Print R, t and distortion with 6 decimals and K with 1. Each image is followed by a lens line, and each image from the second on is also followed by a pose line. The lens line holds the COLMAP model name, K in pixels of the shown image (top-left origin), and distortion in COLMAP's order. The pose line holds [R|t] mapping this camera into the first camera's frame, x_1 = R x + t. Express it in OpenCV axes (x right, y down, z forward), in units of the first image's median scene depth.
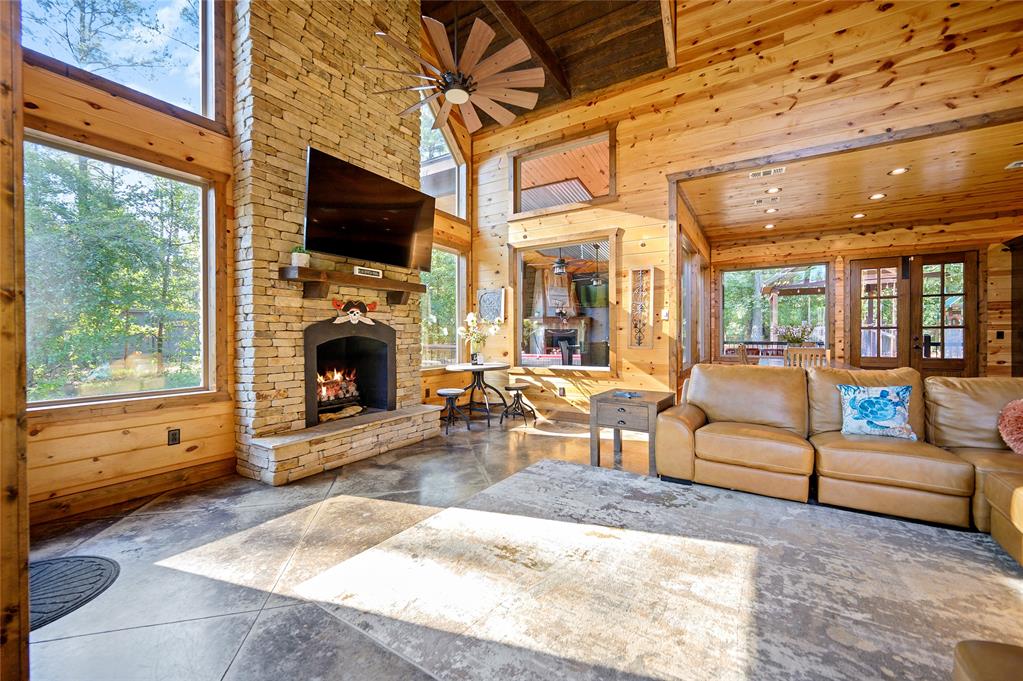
lens RADIAL K [[407.0, 0, 511.0], [0, 407.0, 336.1], [0, 0, 1]] dist [0.001154, 0.000096]
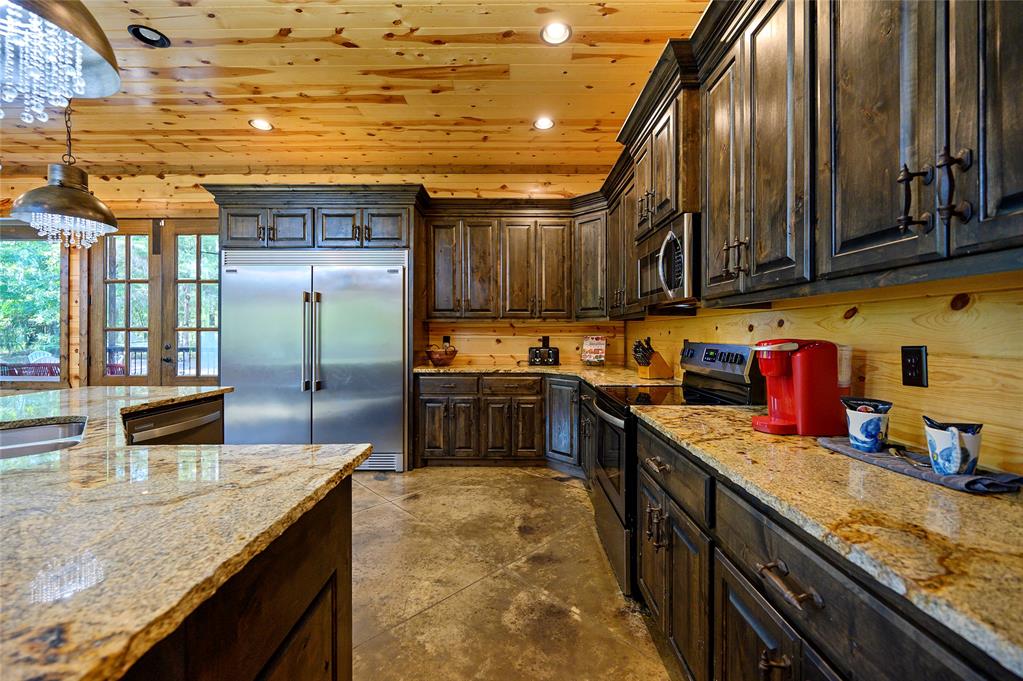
lens RADIAL K [[407.0, 0, 516.3], [0, 407.0, 333.8], [0, 0, 1]] dist [0.001154, 0.000096]
pose [[0.845687, 0.002181, 0.533674, 1.192248], [-0.001372, 0.999997, -0.001912, -0.014242], [-0.533677, 0.000884, 0.845688, 0.160601]]
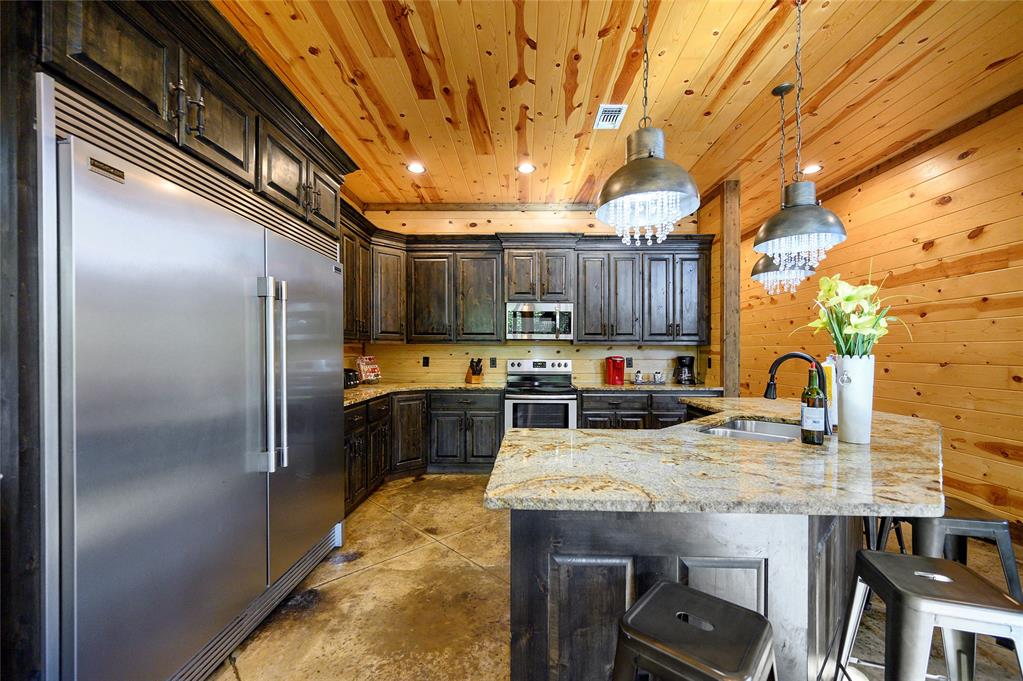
lens RADIAL K [[407.0, 0, 522.8], [0, 407.0, 353.8], [0, 0, 1]] dist [0.001154, 0.000096]
pose [[-0.525575, -0.005155, 0.850731, 0.901184], [0.000971, 0.999977, 0.006659, -0.021621], [-0.850747, 0.004326, -0.525558, 0.802289]]
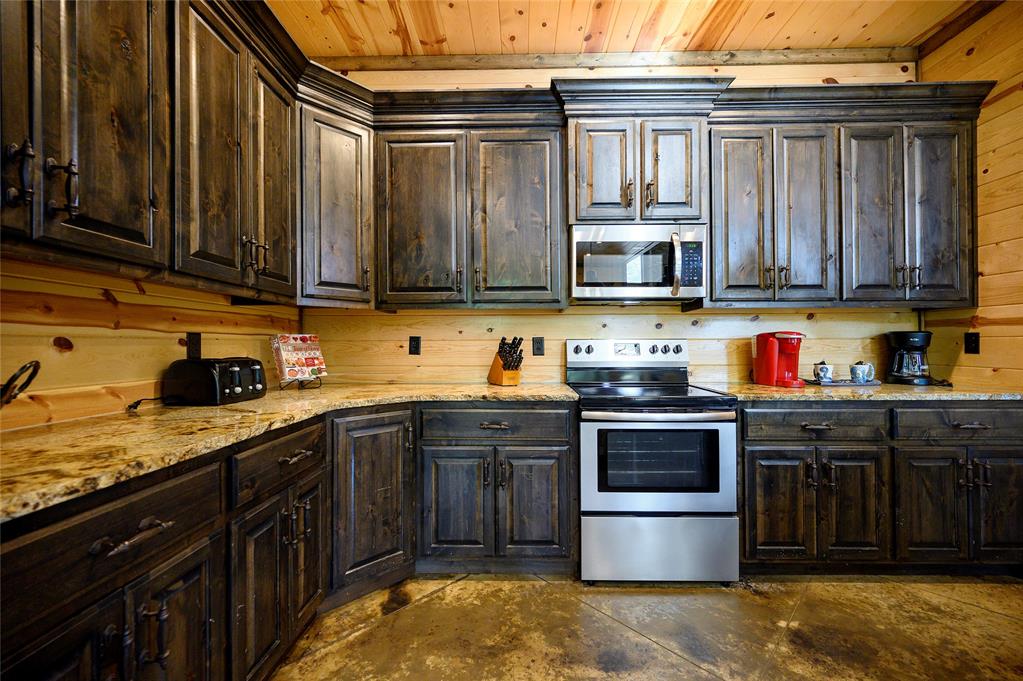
lens RADIAL K [[407.0, 0, 515.1], [0, 407.0, 343.0], [0, 0, 1]] dist [0.001154, 0.000096]
pose [[-0.518498, 0.008043, 0.855041, 1.245954], [0.007489, 0.999960, -0.004865, -0.001122], [-0.855046, 0.003881, -0.518537, 0.680166]]
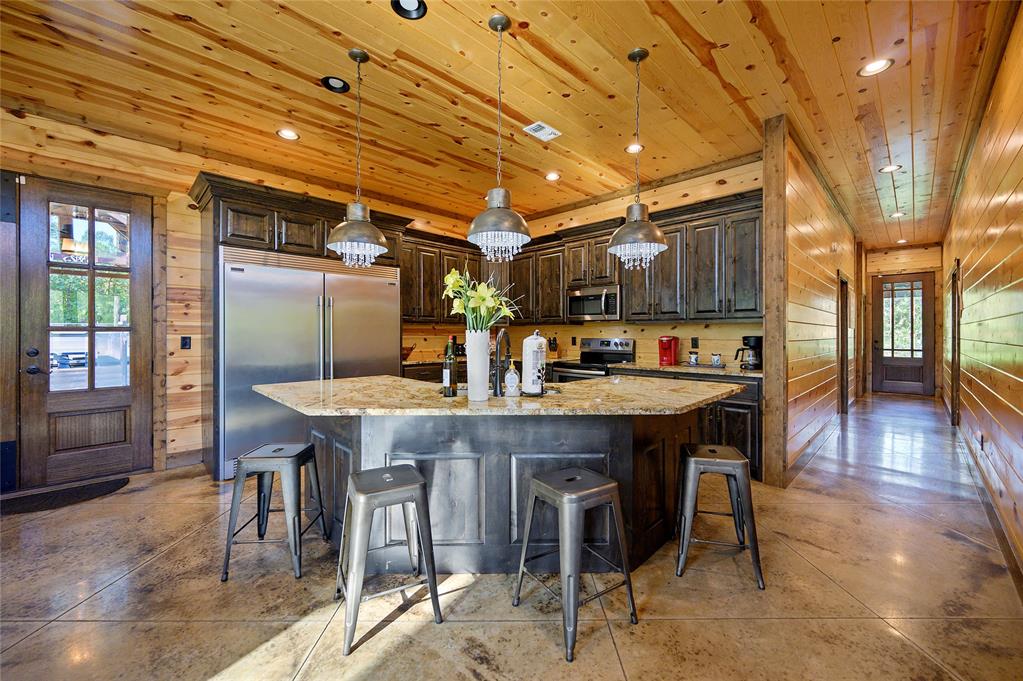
lens RADIAL K [[407.0, 0, 518.0], [0, 407.0, 335.2], [0, 0, 1]] dist [0.001154, 0.000096]
pose [[0.212566, -0.001710, 0.977145, 0.694395], [0.001178, 0.999998, 0.001494, -0.014524], [-0.977146, 0.000833, 0.212568, 0.372940]]
